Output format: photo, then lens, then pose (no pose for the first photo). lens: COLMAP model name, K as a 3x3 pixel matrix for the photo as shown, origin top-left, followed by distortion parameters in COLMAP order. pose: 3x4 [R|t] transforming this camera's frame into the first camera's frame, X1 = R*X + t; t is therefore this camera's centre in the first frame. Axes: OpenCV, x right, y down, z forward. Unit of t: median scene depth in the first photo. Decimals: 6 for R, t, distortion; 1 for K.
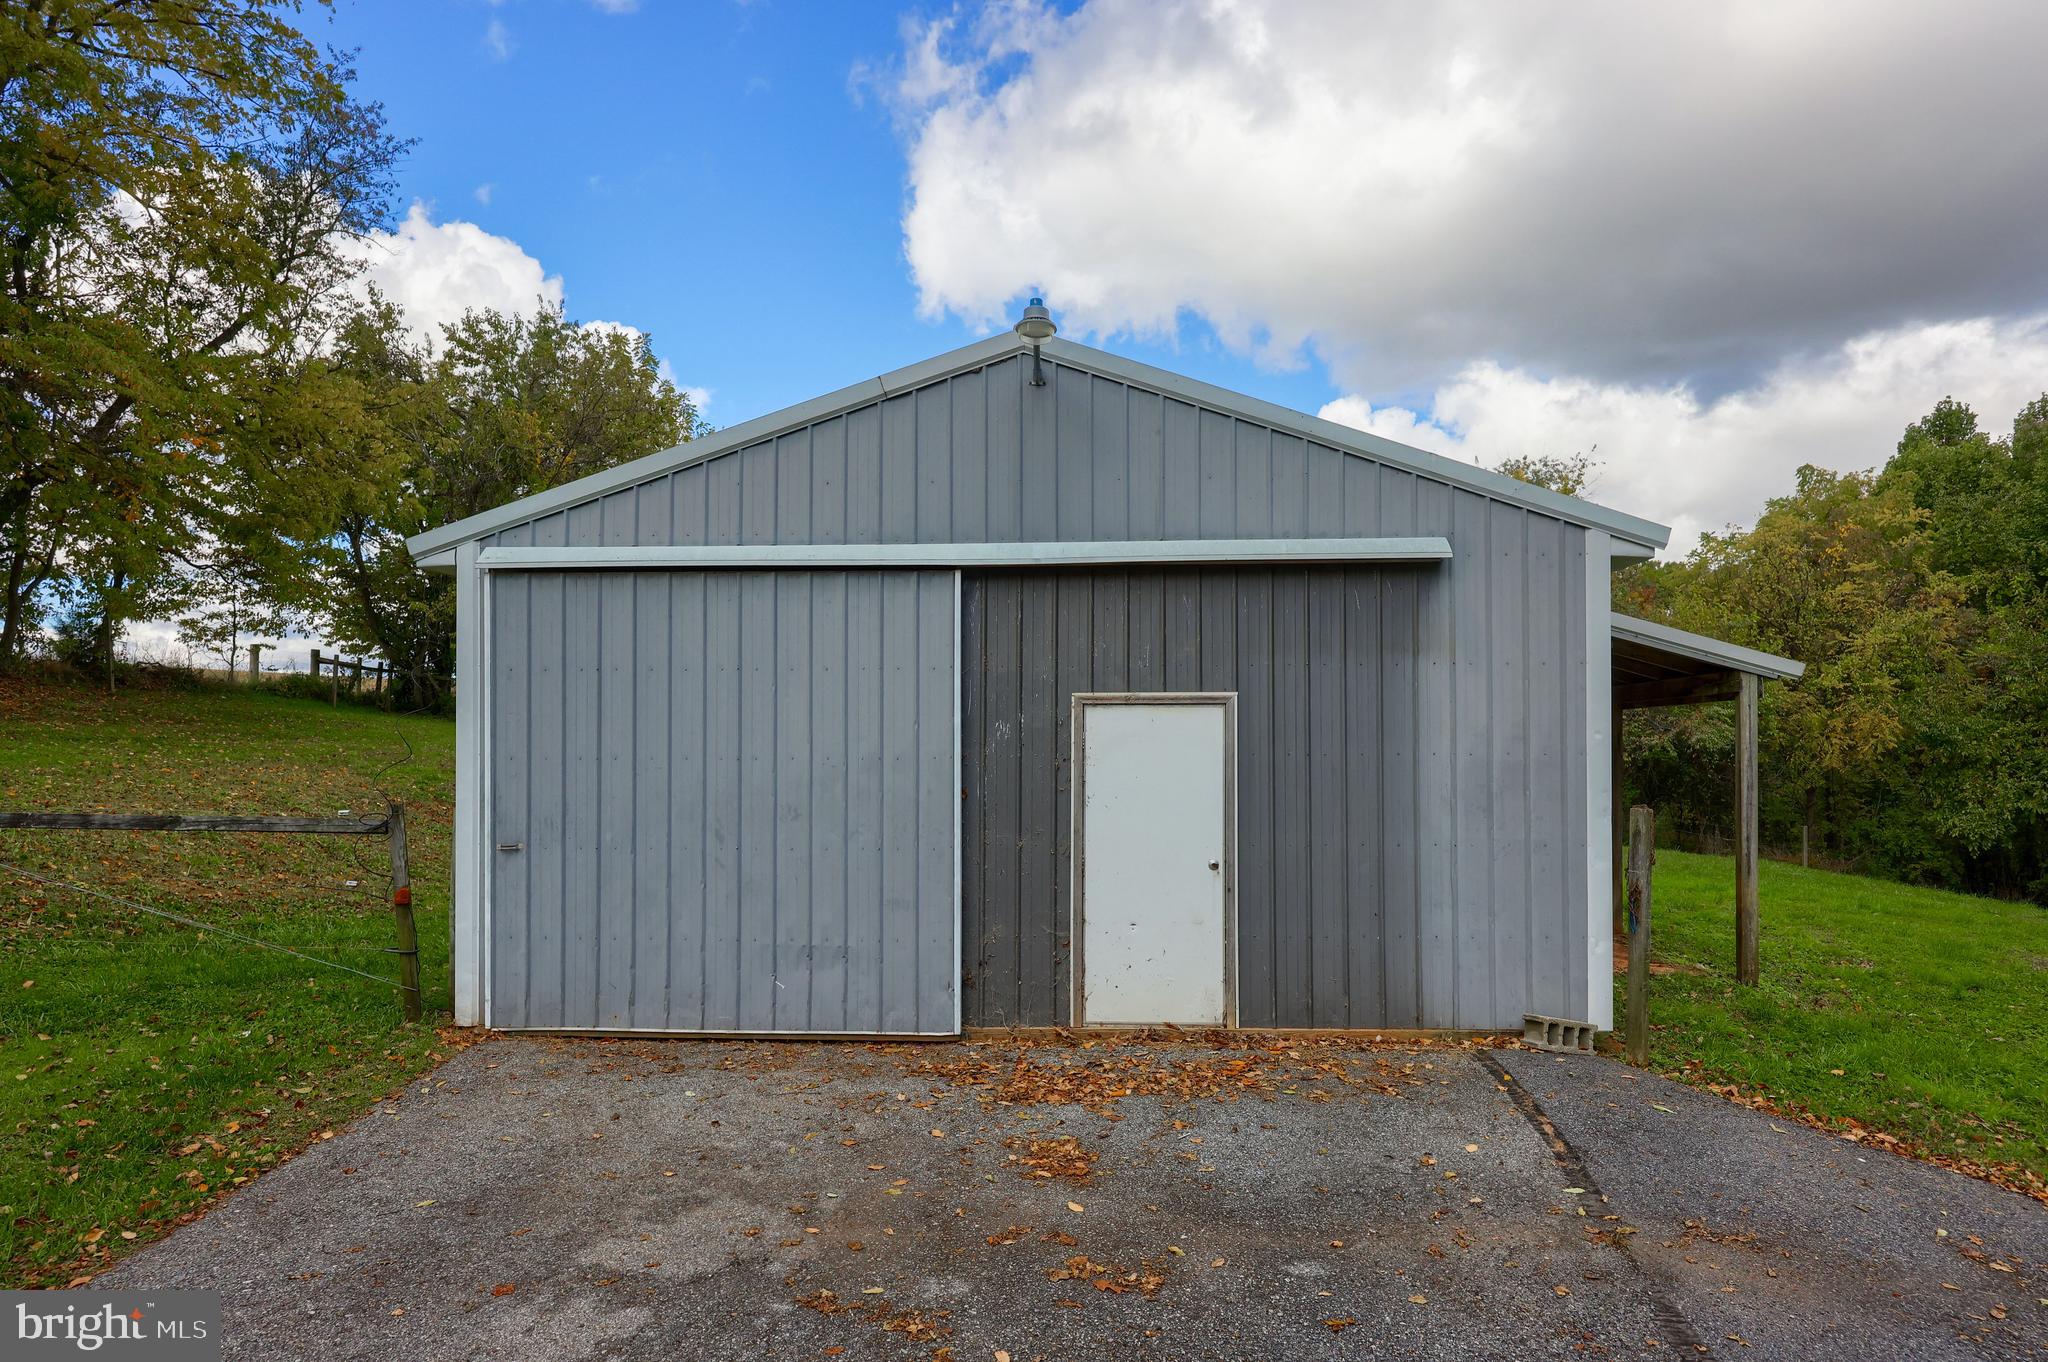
lens RADIAL K [[1076.6, 0, 1024.0], [0, 1076.6, 681.0], [0, 0, 1]] dist [-0.002254, -0.000220]
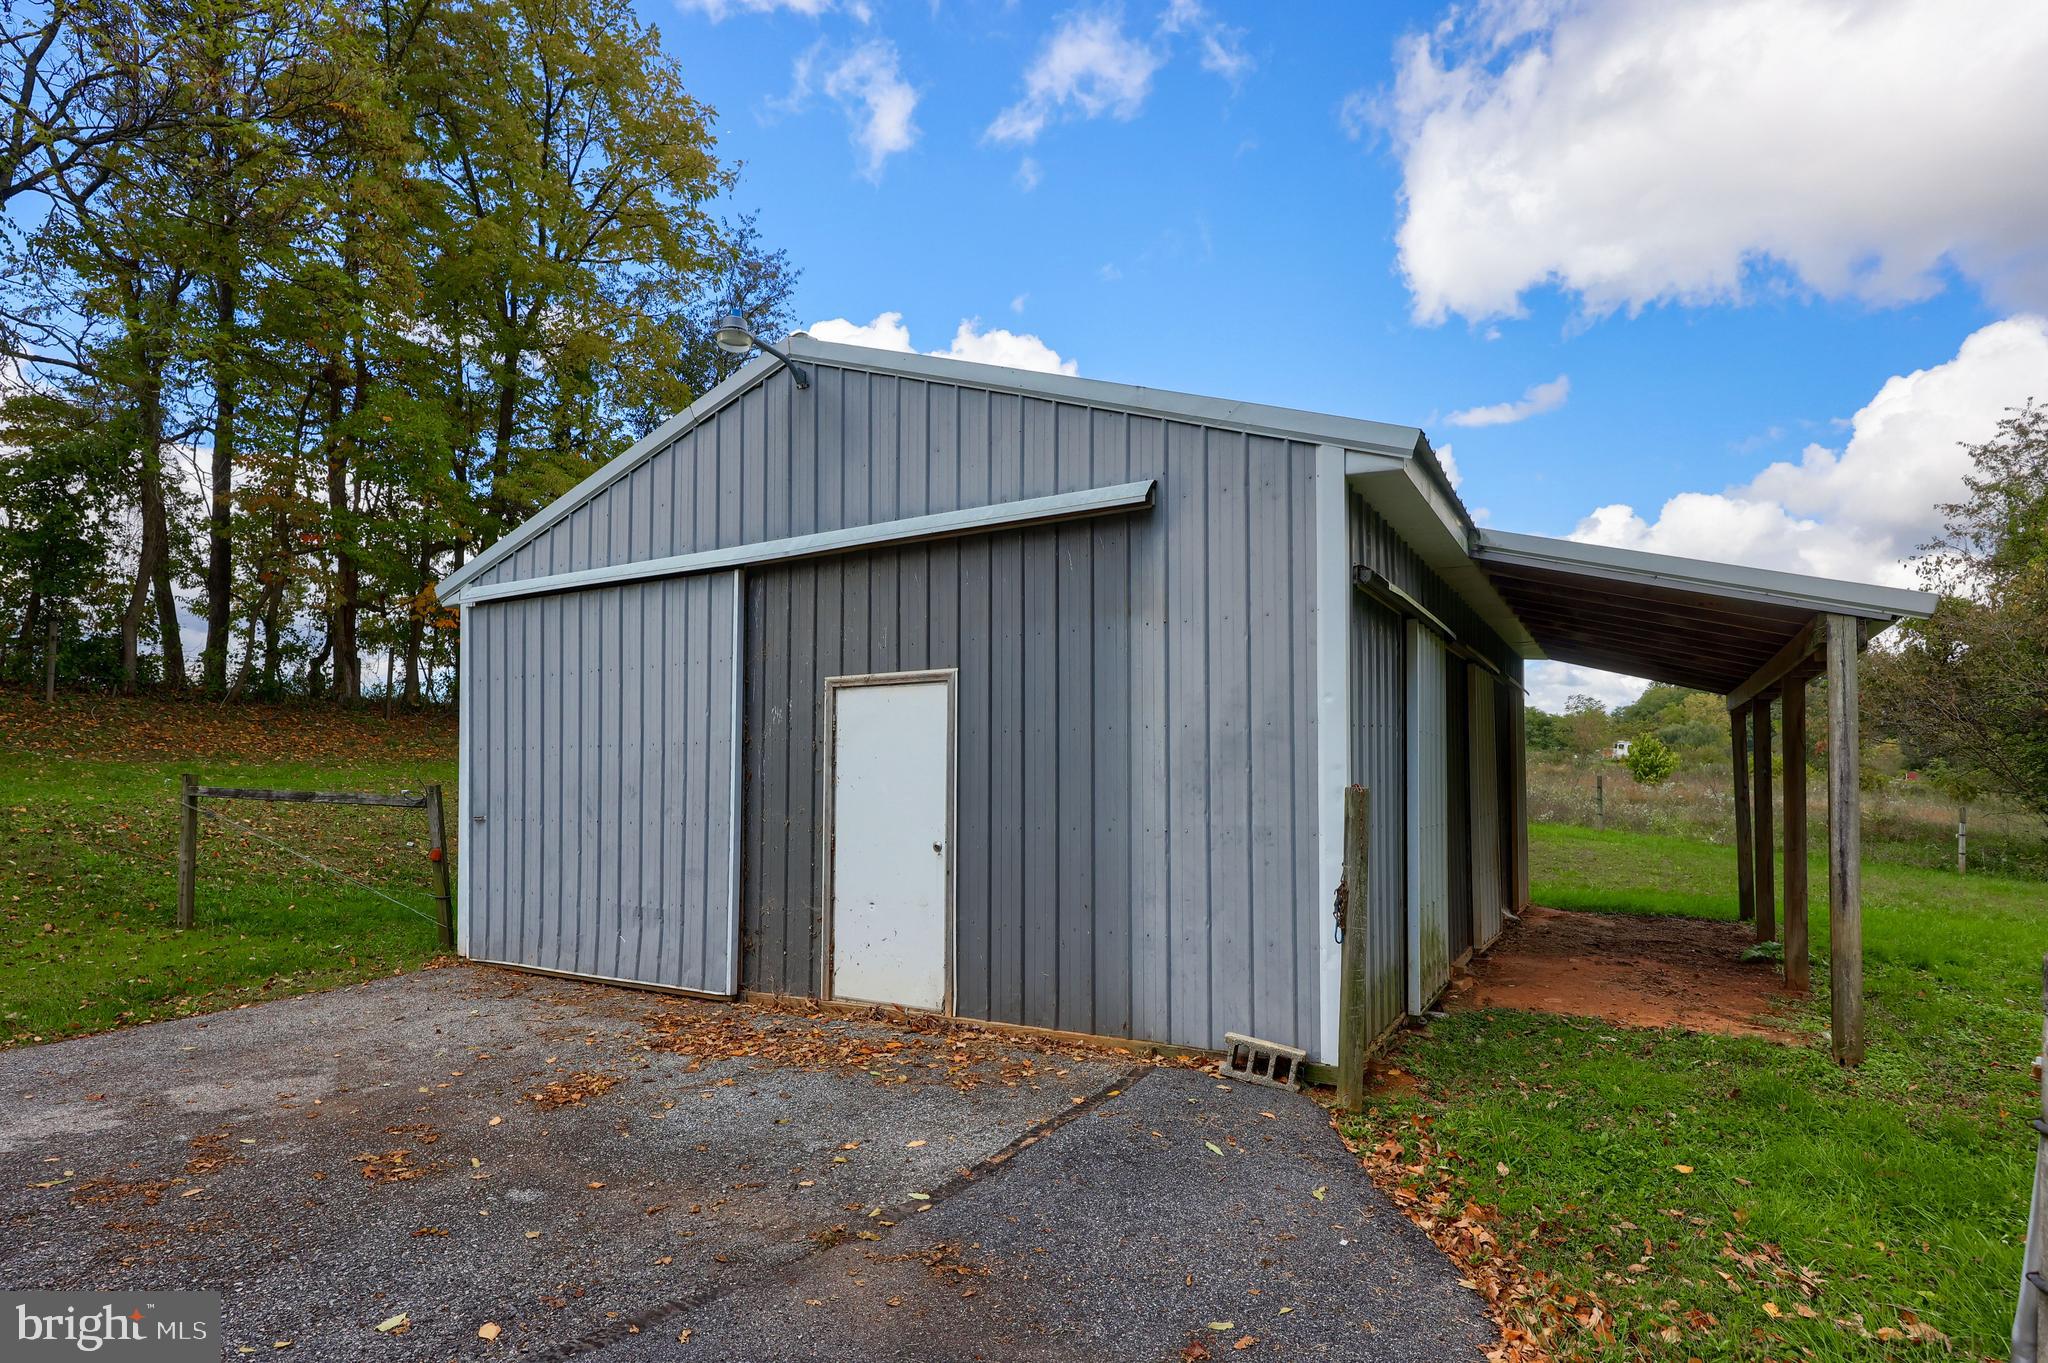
lens RADIAL K [[1056.4, 0, 1019.5], [0, 1056.4, 700.0], [0, 0, 1]] dist [-0.001214, 0.000254]
pose [[0.882621, -0.037901, -0.468554, 0.695267], [0.029416, 0.999244, -0.025417, 0.065037], [0.469163, 0.008651, 0.883069, 0.190518]]
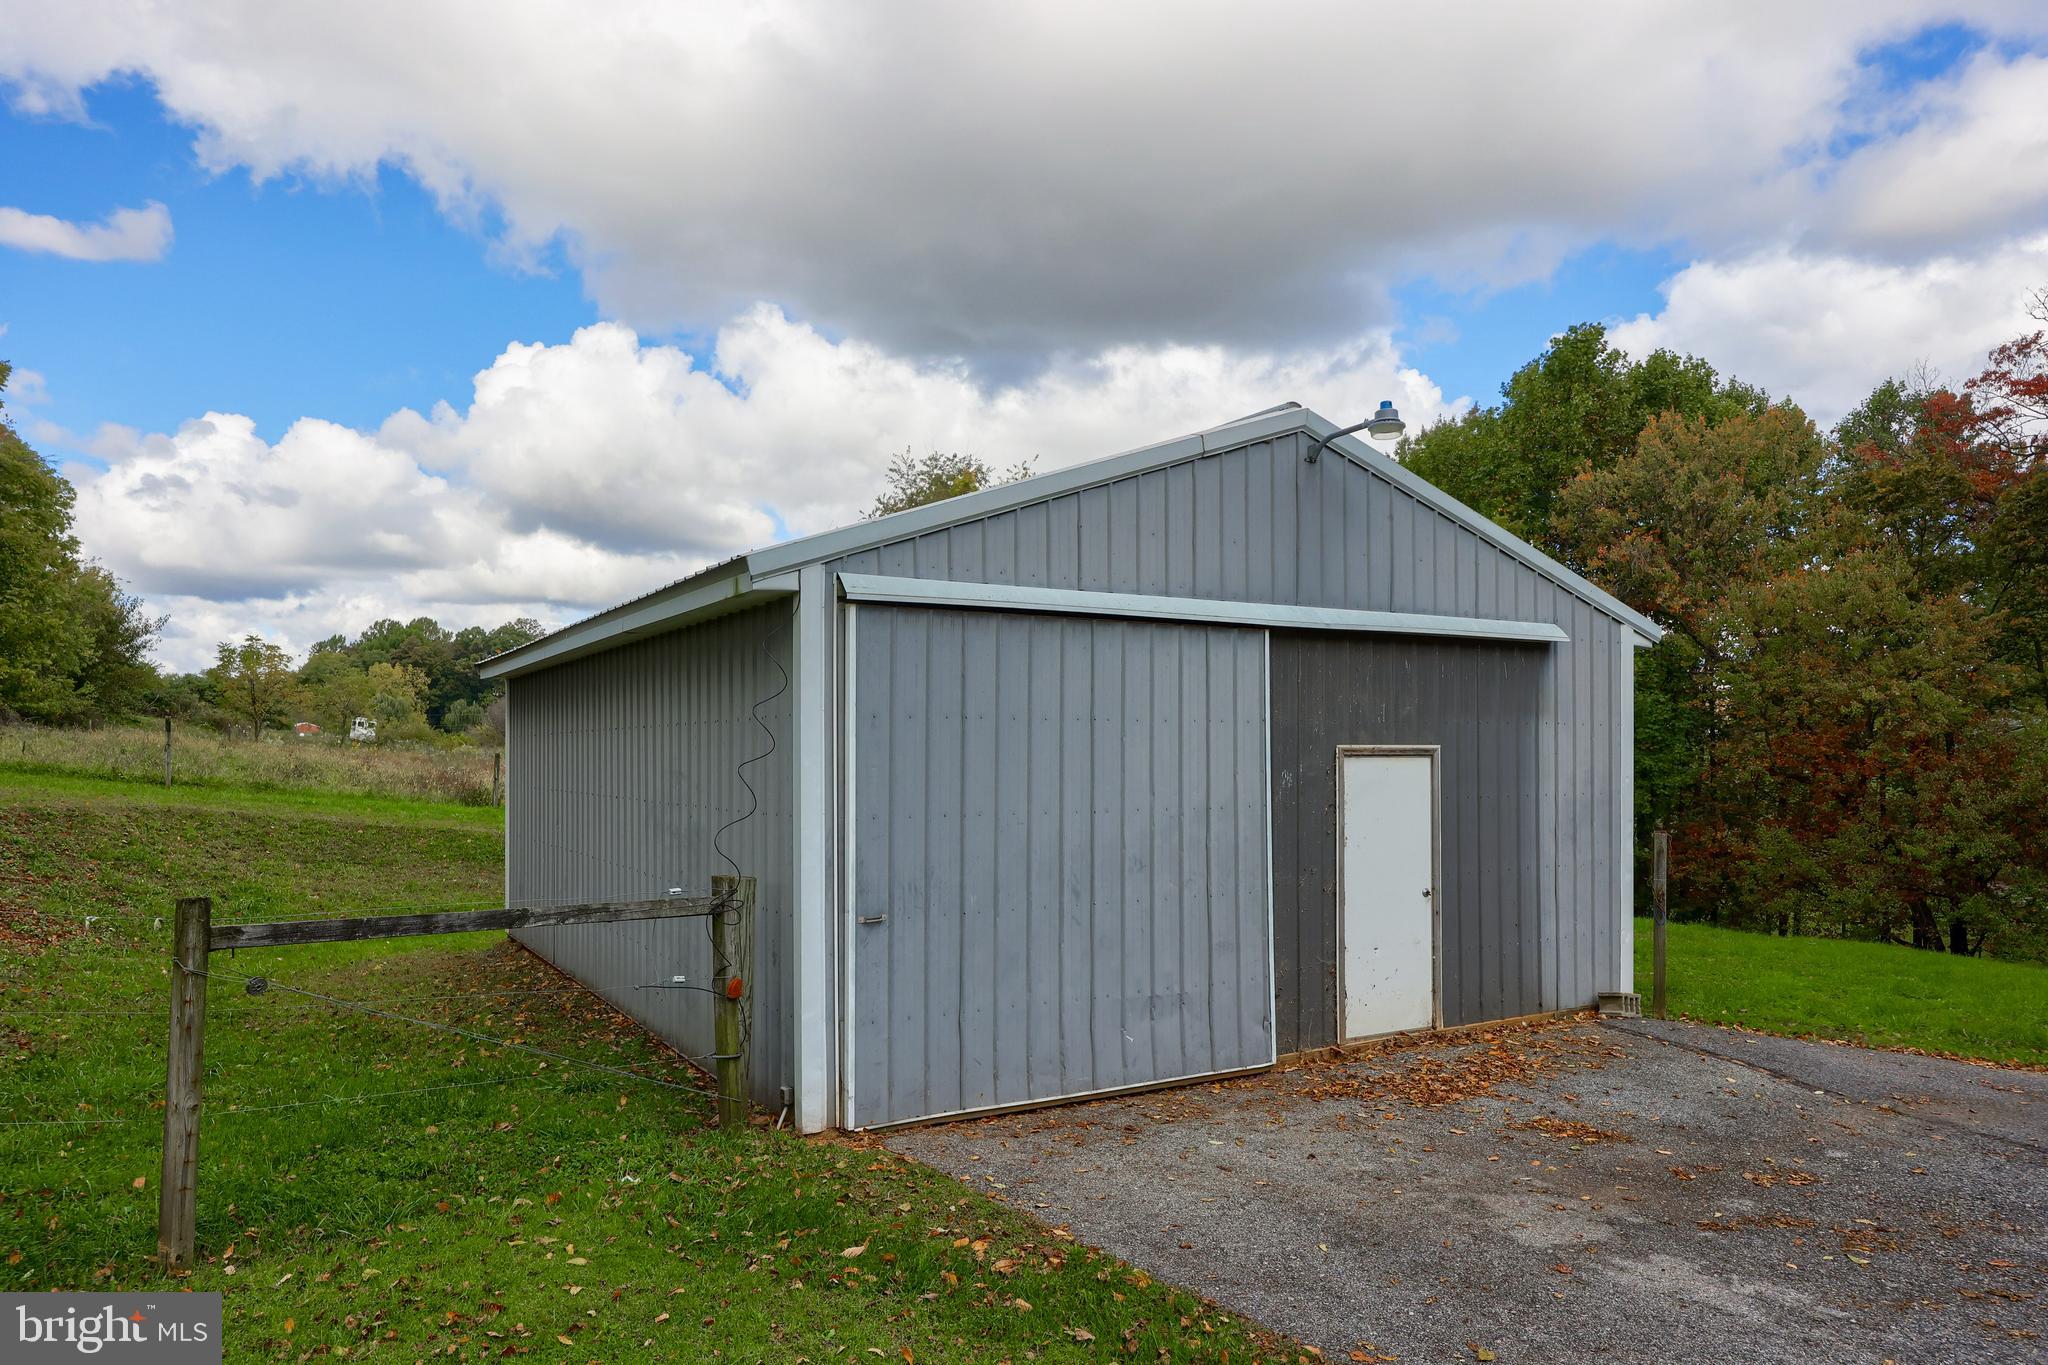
lens RADIAL K [[1266.2, 0, 1023.9], [0, 1266.2, 687.6], [0, 0, 1]] dist [0.004759, -0.001072]
pose [[0.847895, 0.027886, 0.529431, -0.933083], [-0.029539, 0.999549, -0.005340, -0.032213], [-0.529341, -0.011112, 0.848336, 0.063220]]
